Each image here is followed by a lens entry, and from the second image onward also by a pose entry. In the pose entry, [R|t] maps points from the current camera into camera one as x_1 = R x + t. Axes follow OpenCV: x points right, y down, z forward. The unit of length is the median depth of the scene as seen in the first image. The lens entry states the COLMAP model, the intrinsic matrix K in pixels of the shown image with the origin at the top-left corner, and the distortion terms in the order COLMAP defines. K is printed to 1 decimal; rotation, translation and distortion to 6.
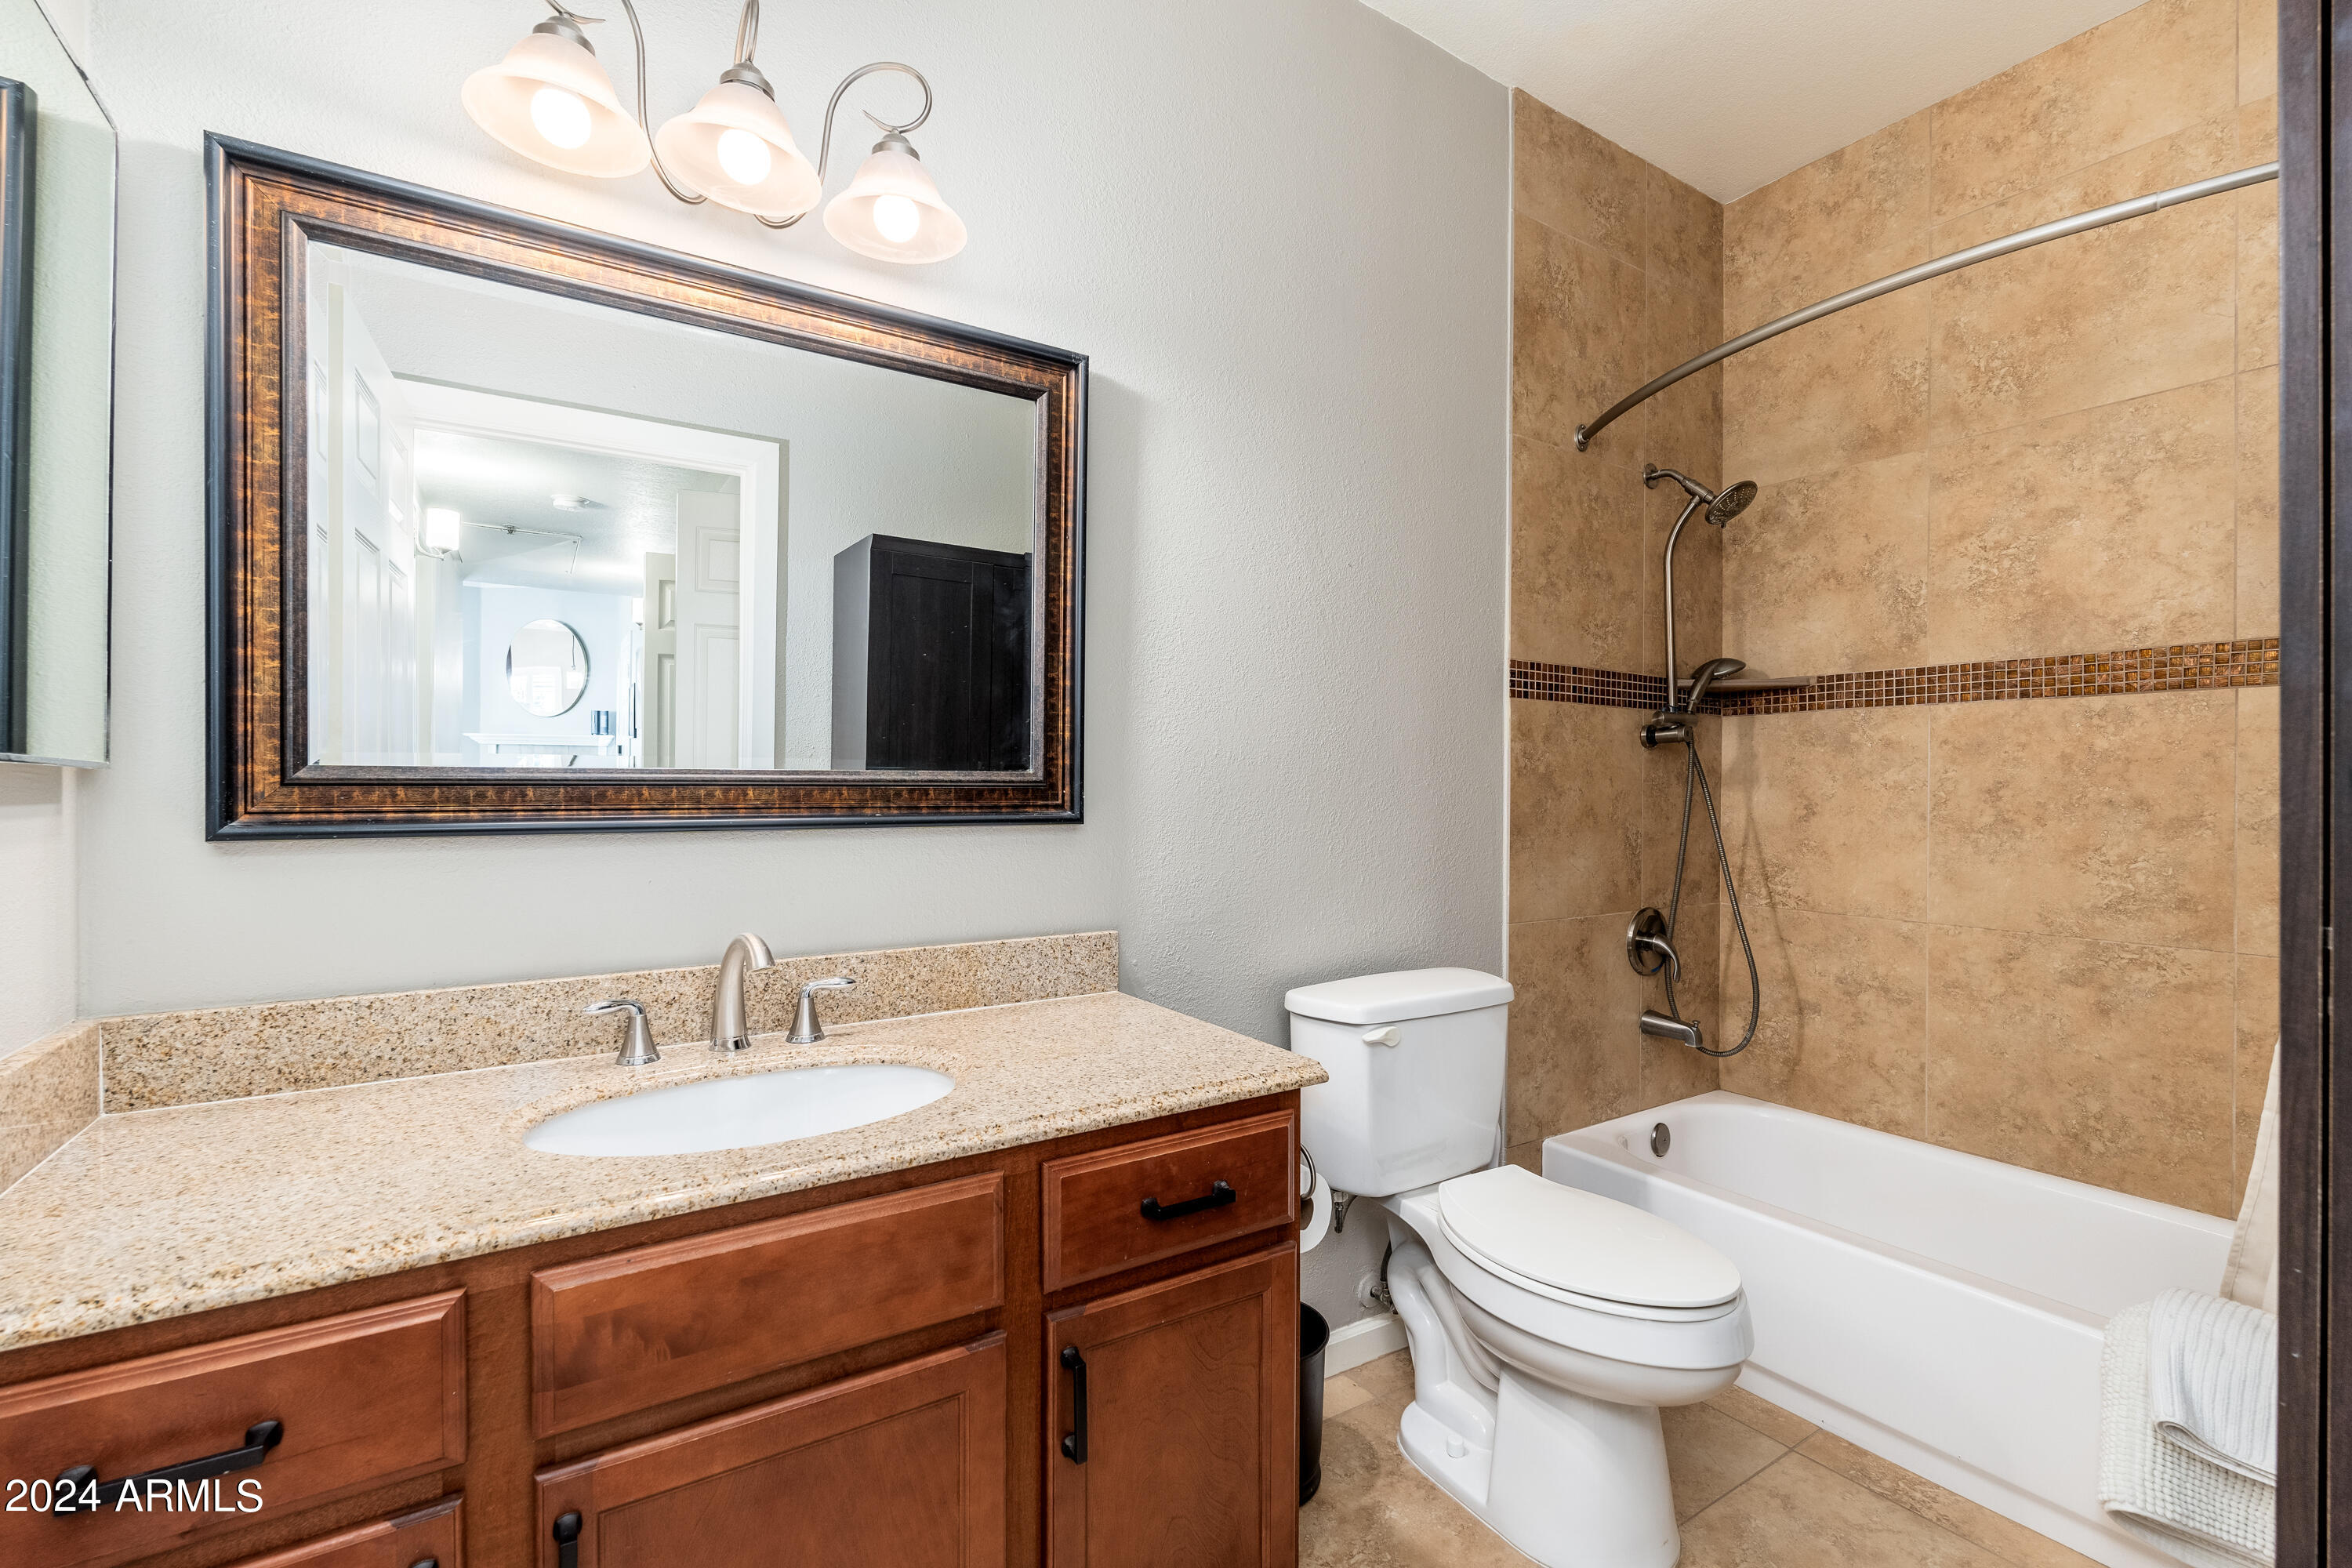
lens RADIAL K [[1036.7, 0, 1192.8], [0, 1036.7, 785.9], [0, 0, 1]] dist [-0.005963, 0.001192]
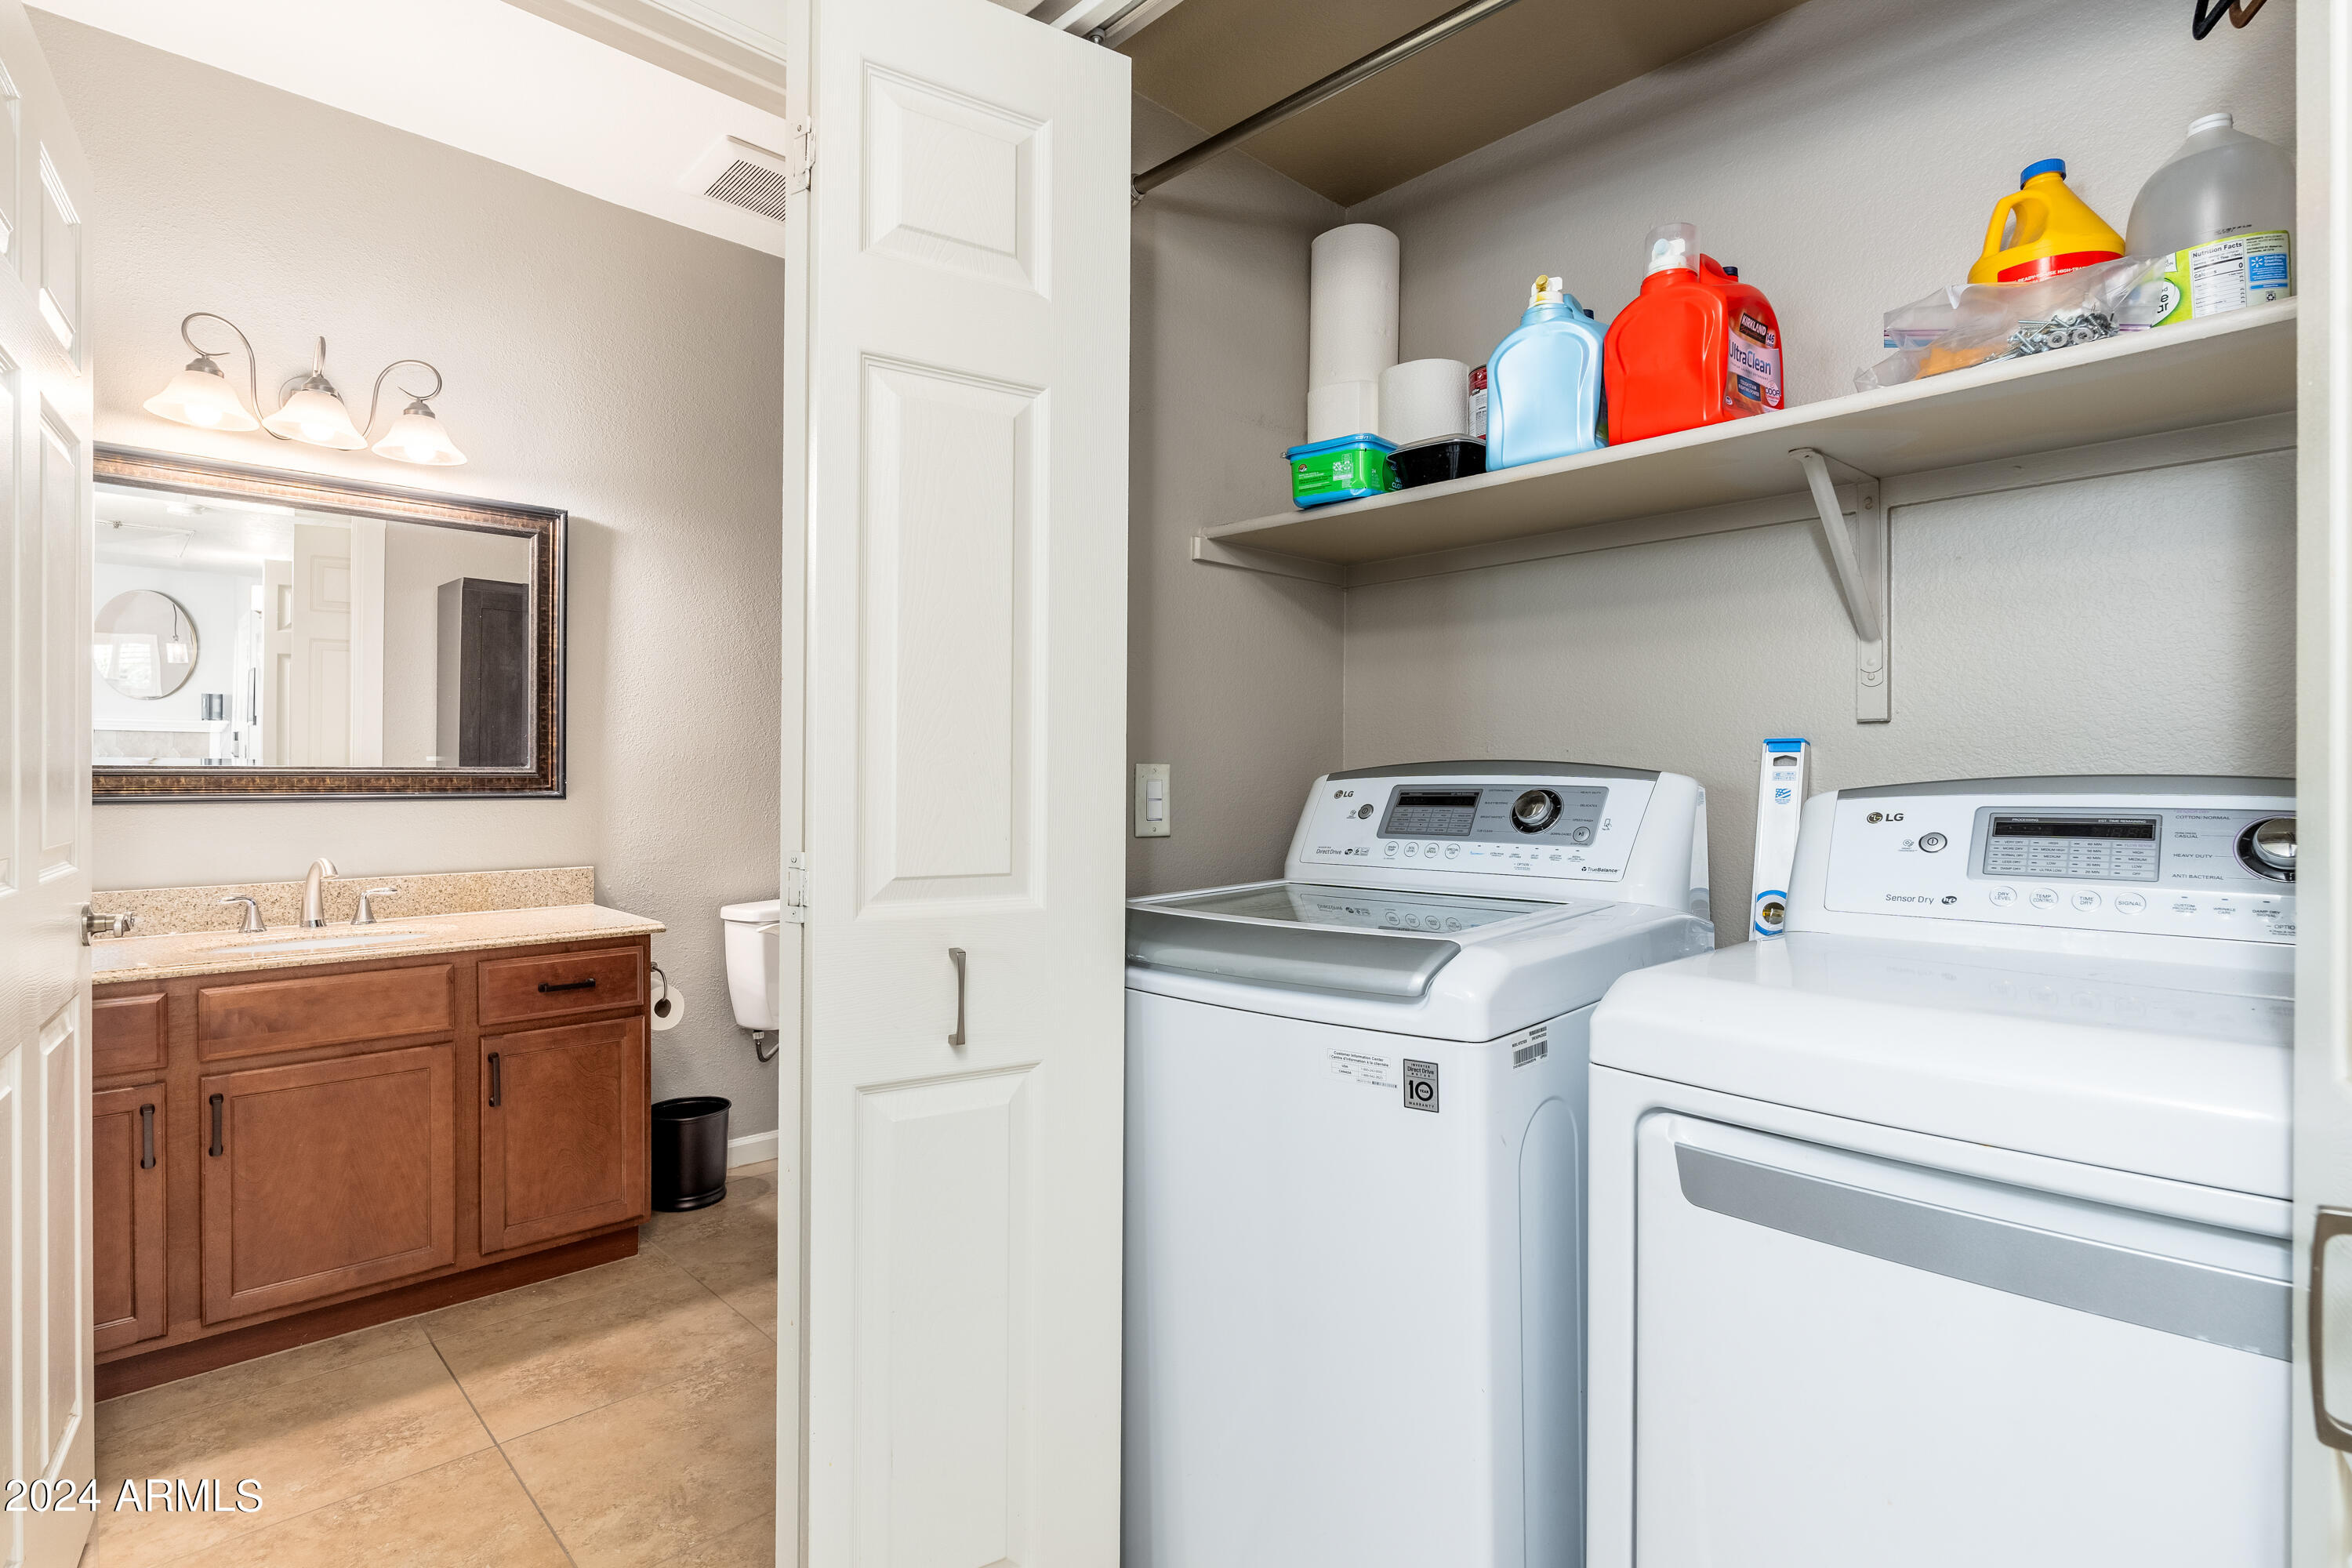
lens RADIAL K [[1118.4, 0, 1158.5], [0, 1118.4, 779.6], [0, 0, 1]] dist [-0.004106, 0.000971]
pose [[0.982961, -0.002154, 0.183800, 0.647776], [0.001883, 0.999997, 0.001649, 0.005899], [-0.183803, -0.001275, 0.982962, -1.181385]]
